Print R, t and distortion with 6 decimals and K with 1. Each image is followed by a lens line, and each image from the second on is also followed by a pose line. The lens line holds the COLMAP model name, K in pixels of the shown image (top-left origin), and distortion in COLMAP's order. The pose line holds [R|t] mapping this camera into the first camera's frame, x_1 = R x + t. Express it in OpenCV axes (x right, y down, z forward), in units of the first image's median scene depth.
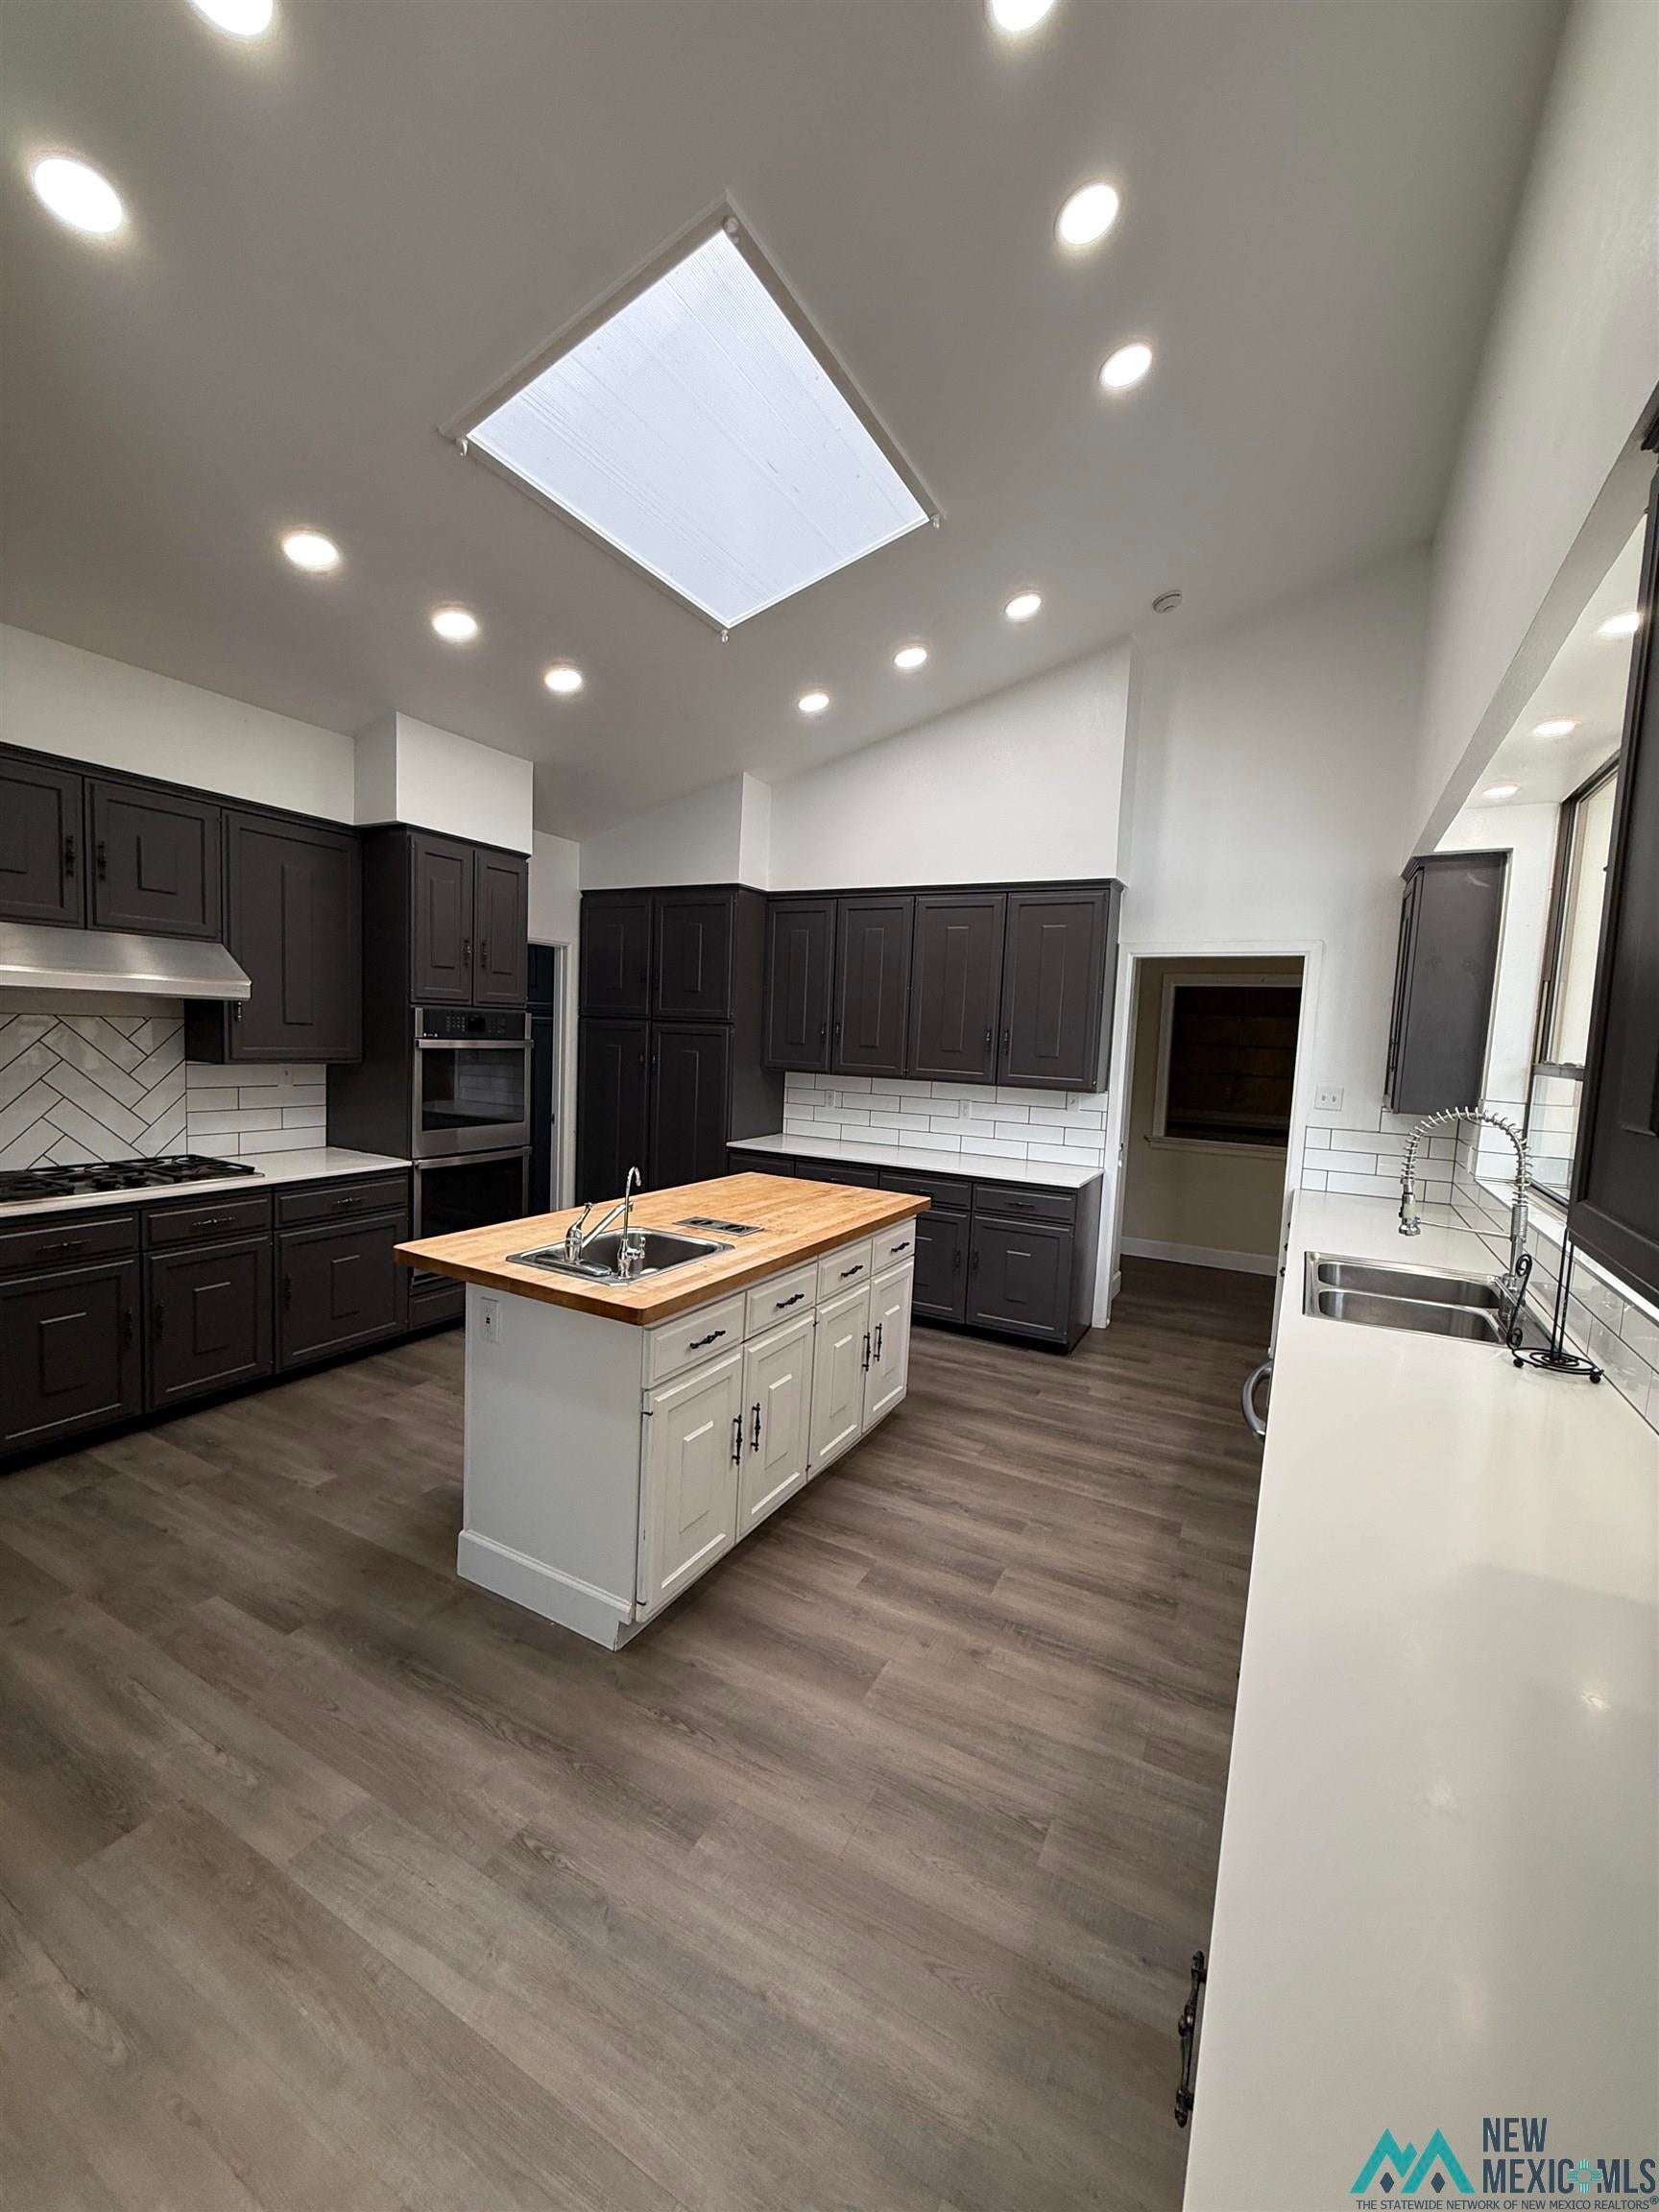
lens RADIAL K [[879.2, 0, 832.7], [0, 879.2, 1102.9], [0, 0, 1]] dist [-0.000384, 0.000426]
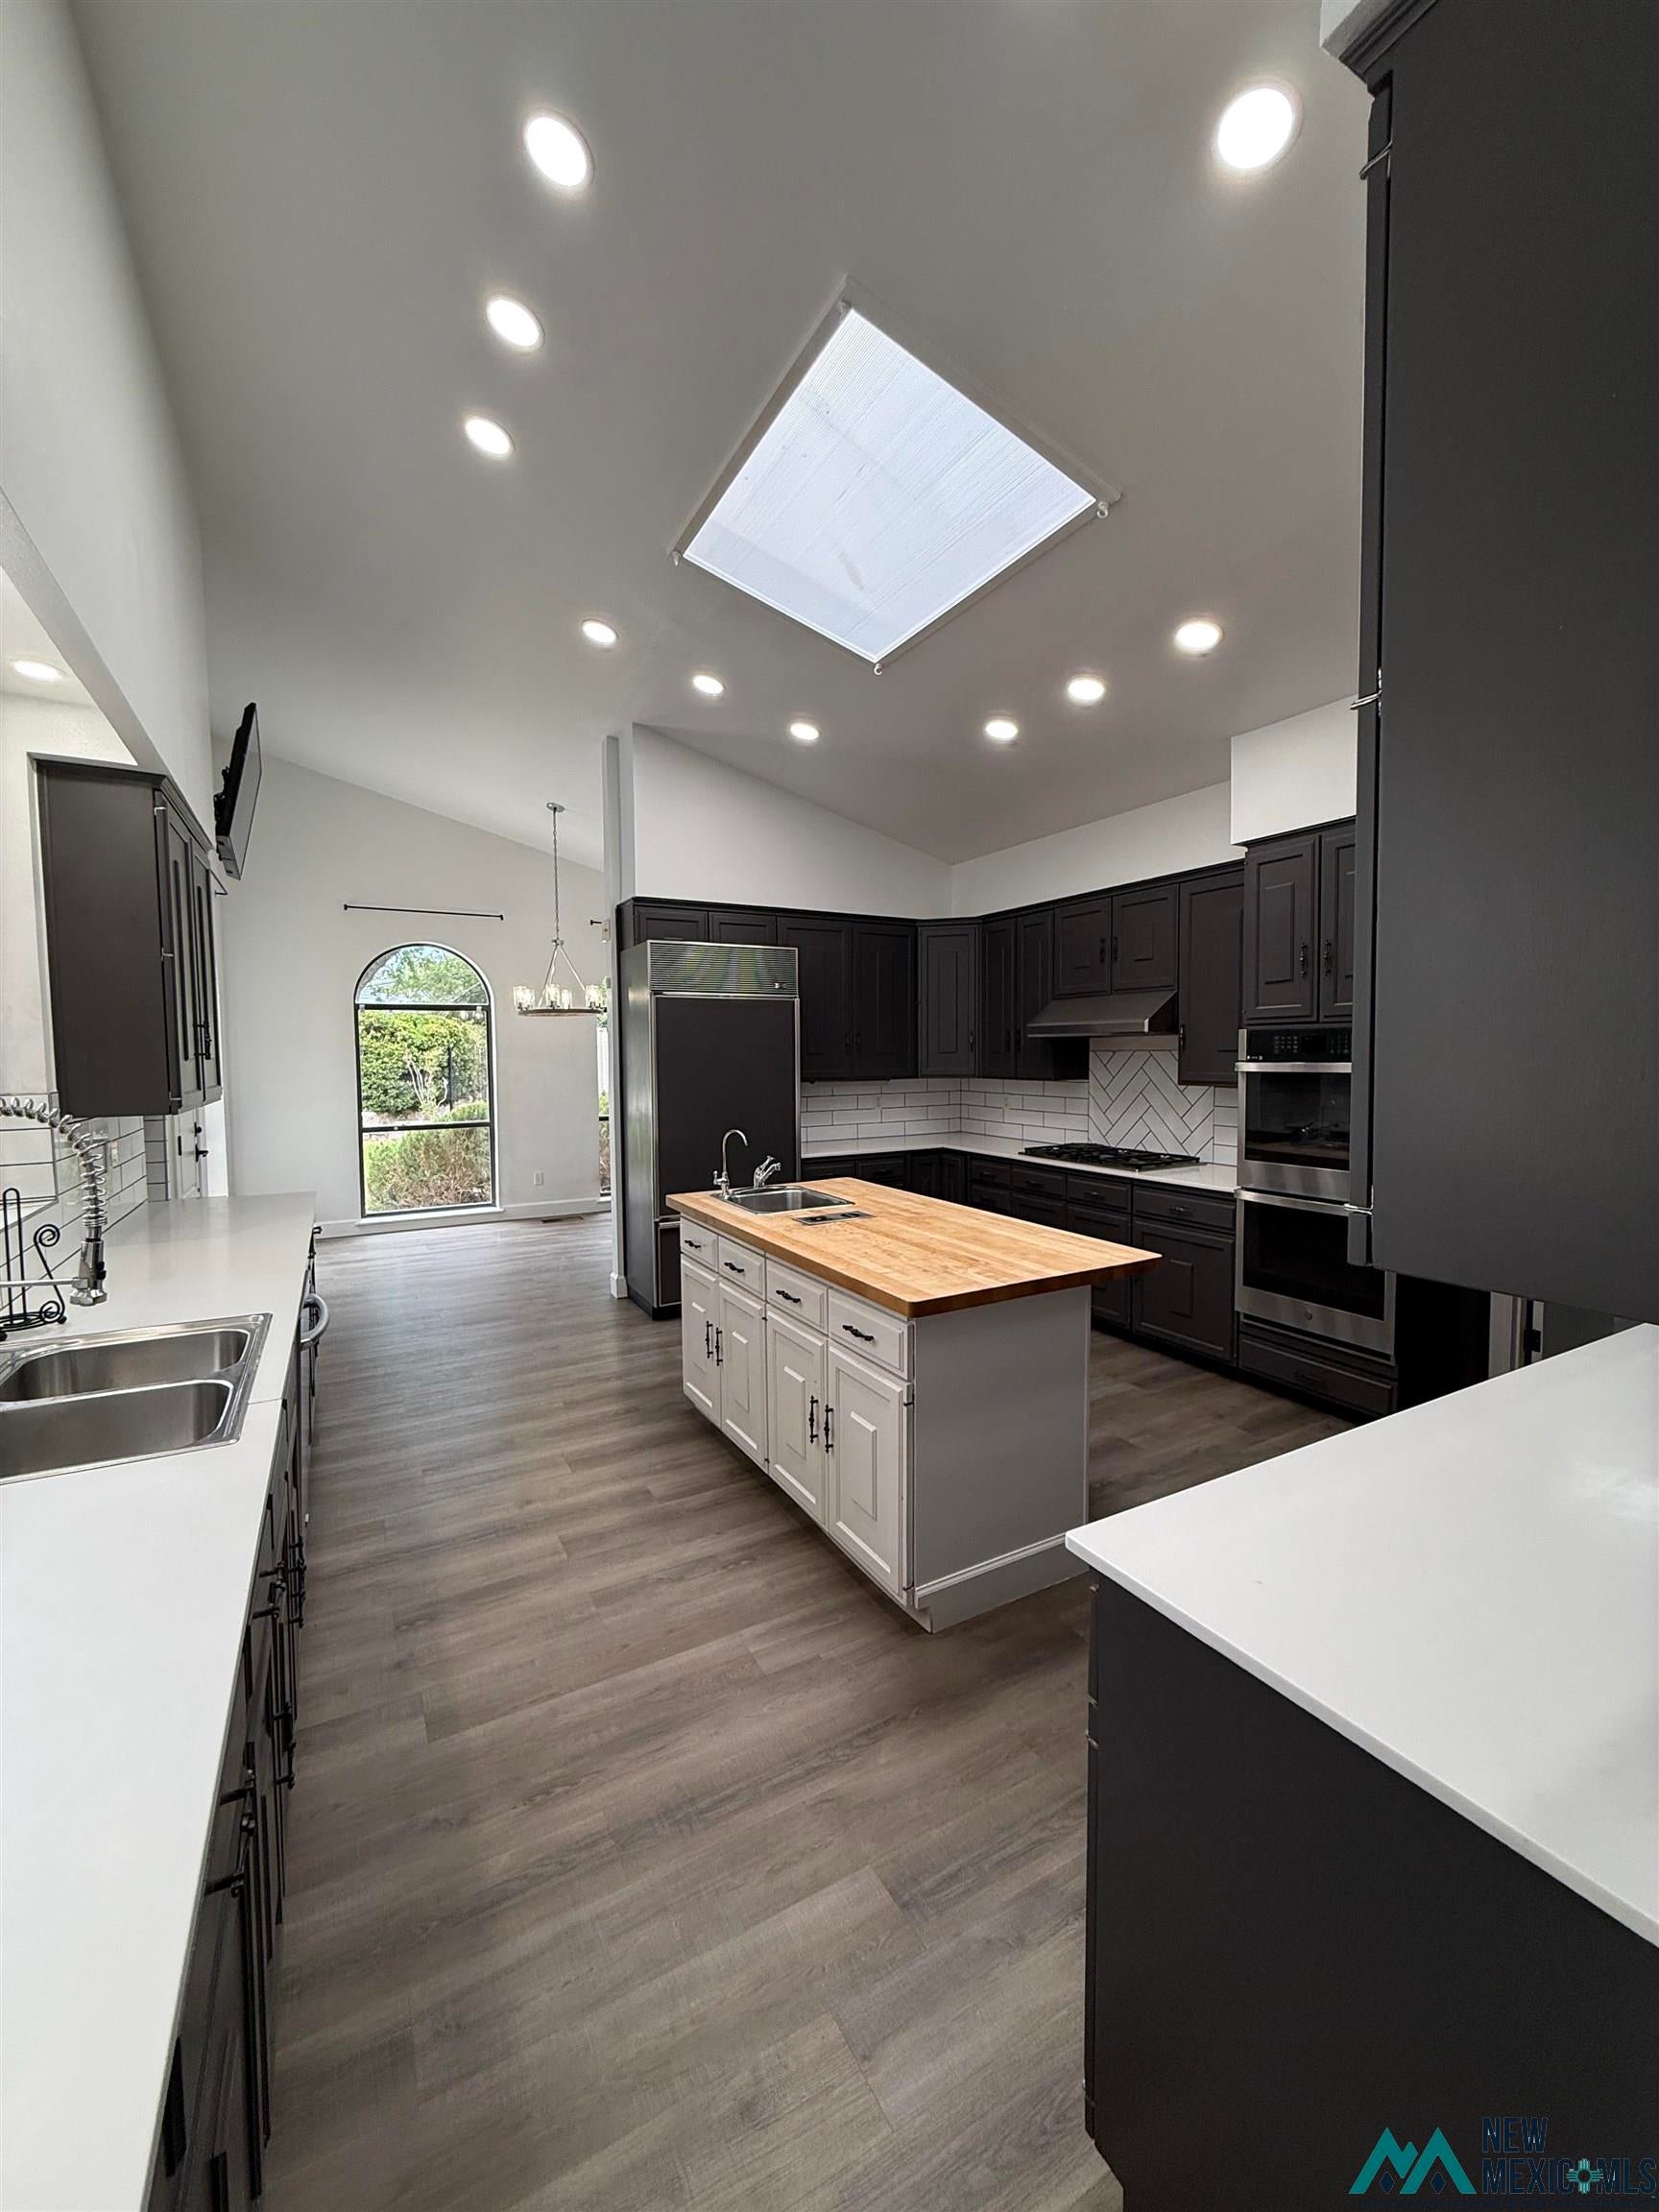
lens RADIAL K [[879.2, 0, 827.6], [0, 879.2, 1103.5], [0, 0, 1]] dist [-0.000384, 0.000426]
pose [[-0.537859, 0.008940, -0.842987, 0.787033], [-0.083675, 0.994440, 0.063934, -0.069562], [0.838872, 0.104924, -0.534121, 1.548658]]
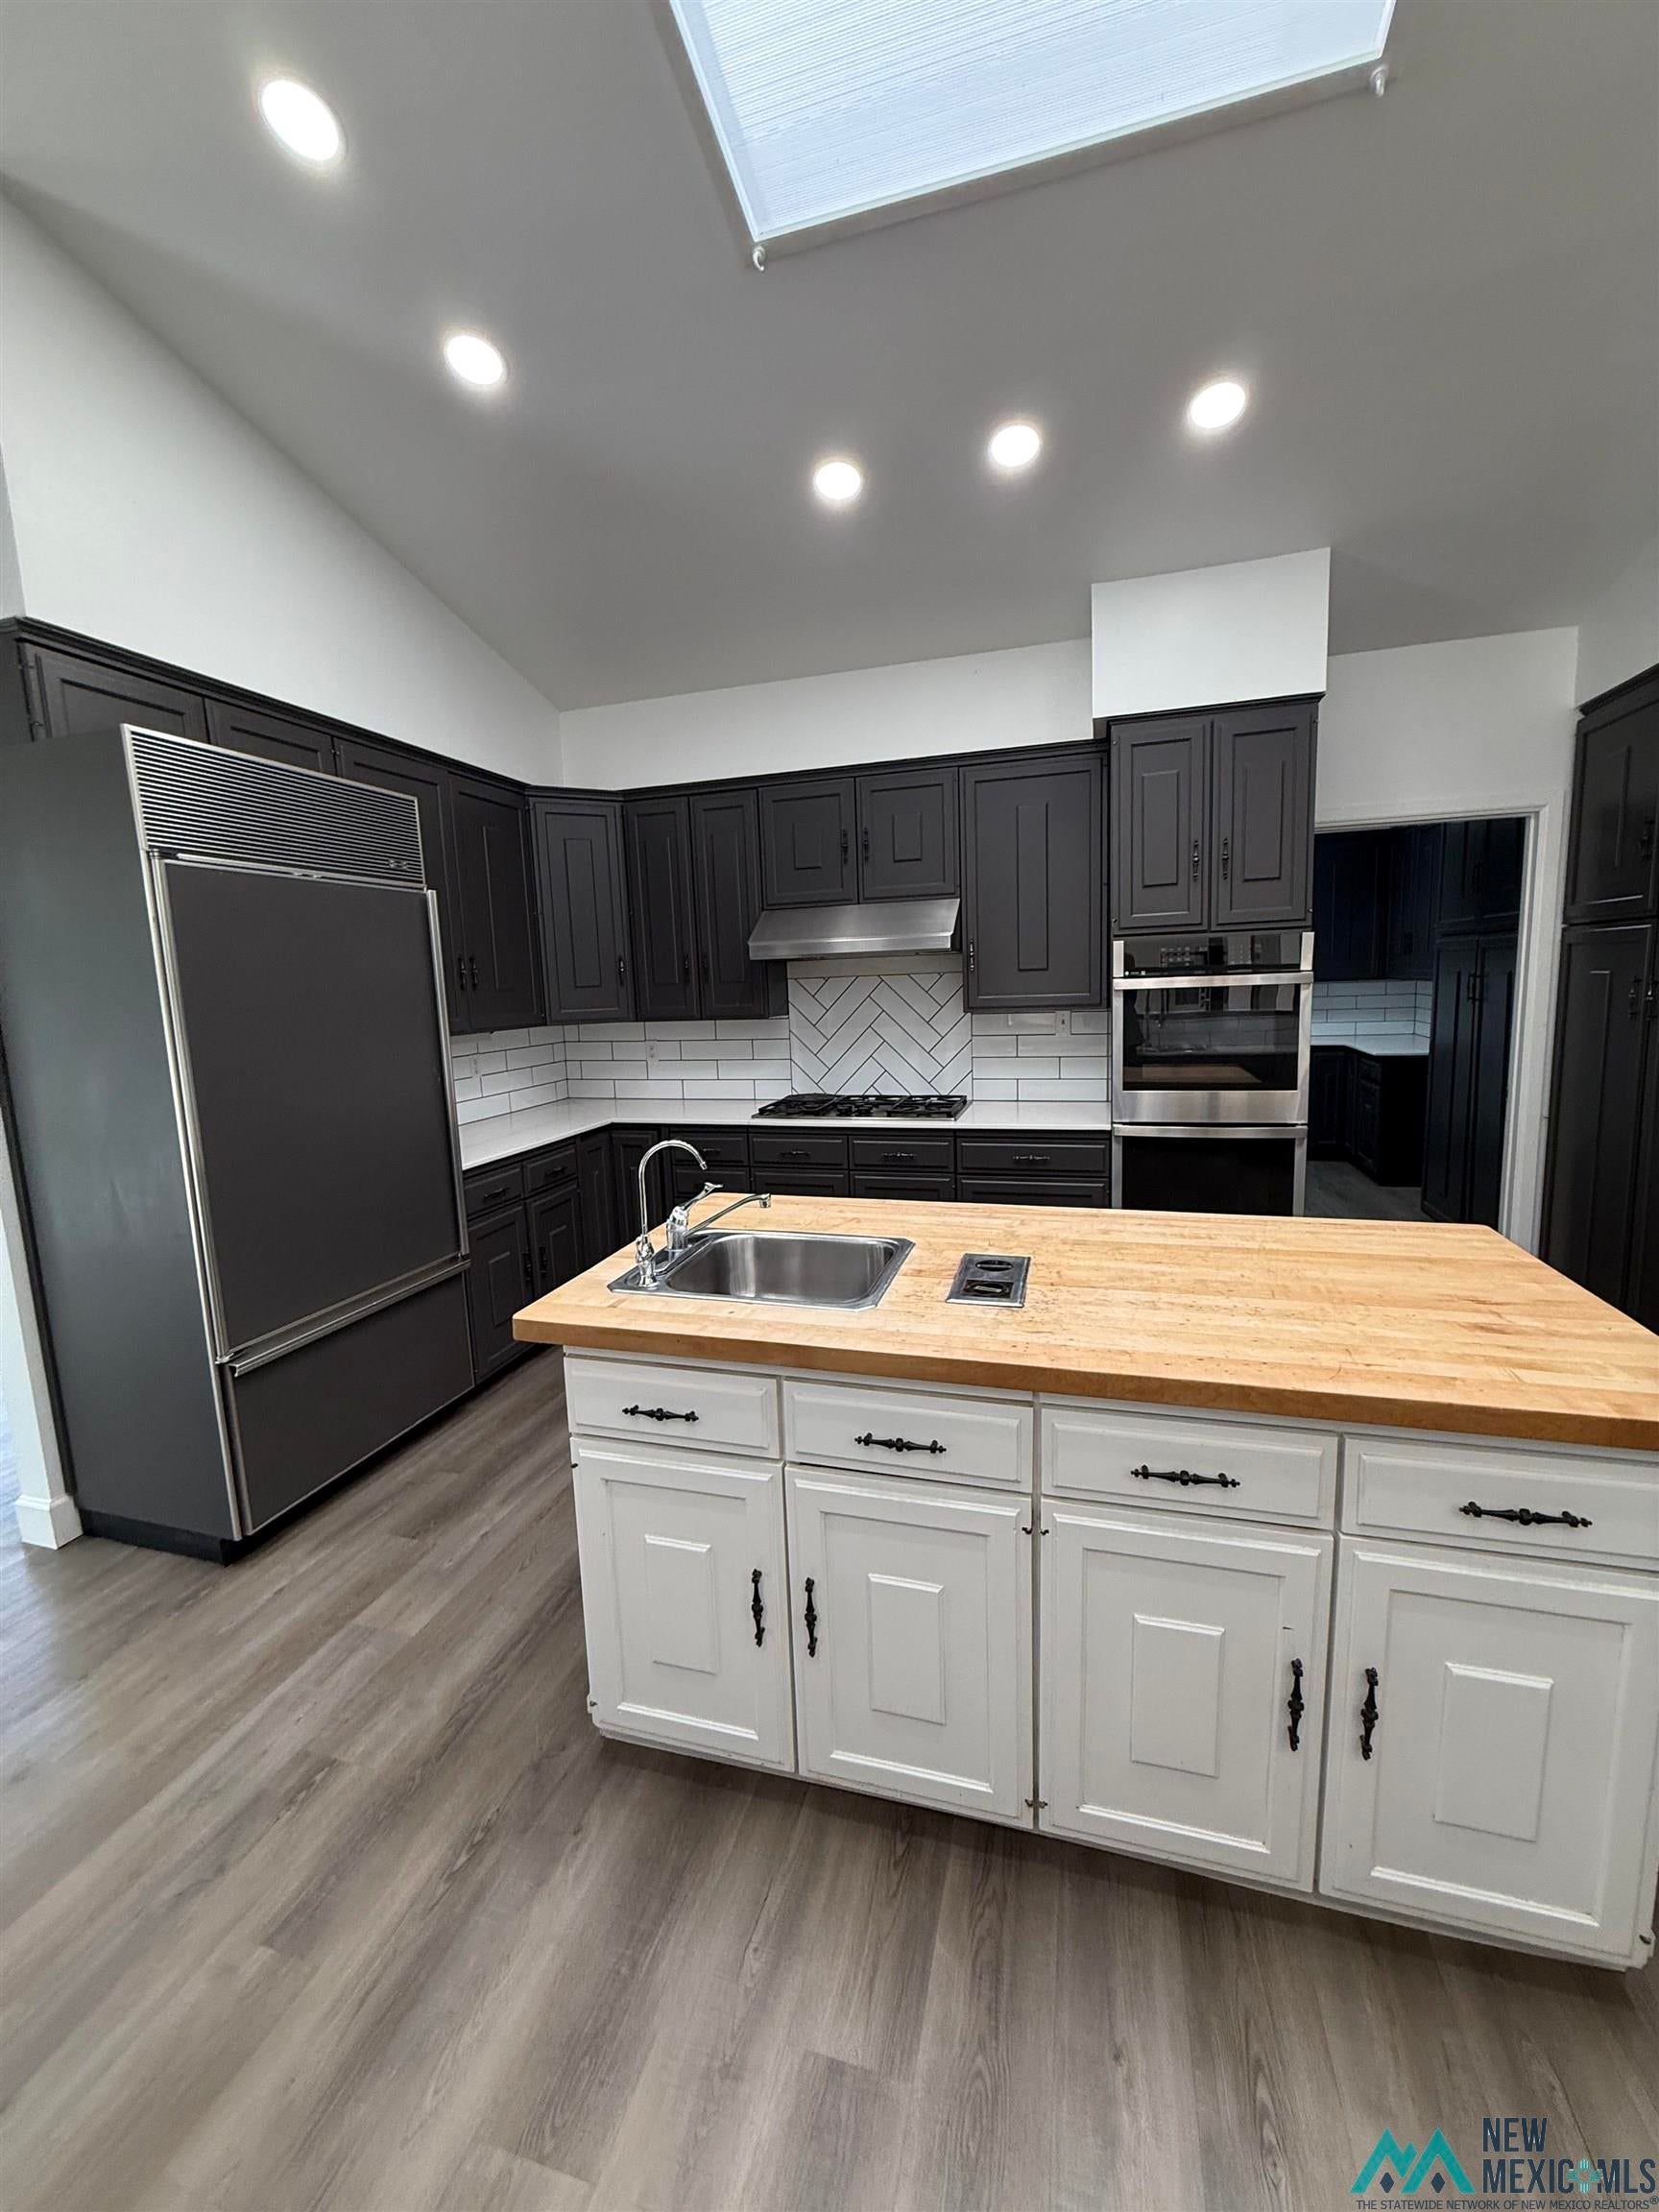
lens RADIAL K [[879.2, 0, 829.3], [0, 879.2, 1103.8], [0, 0, 1]] dist [-0.000384, 0.000426]
pose [[0.204515, 0.082949, -0.975342, 0.397151], [-0.033439, 0.996414, 0.077730, -0.014511], [0.978292, 0.016718, 0.206556, 0.769197]]
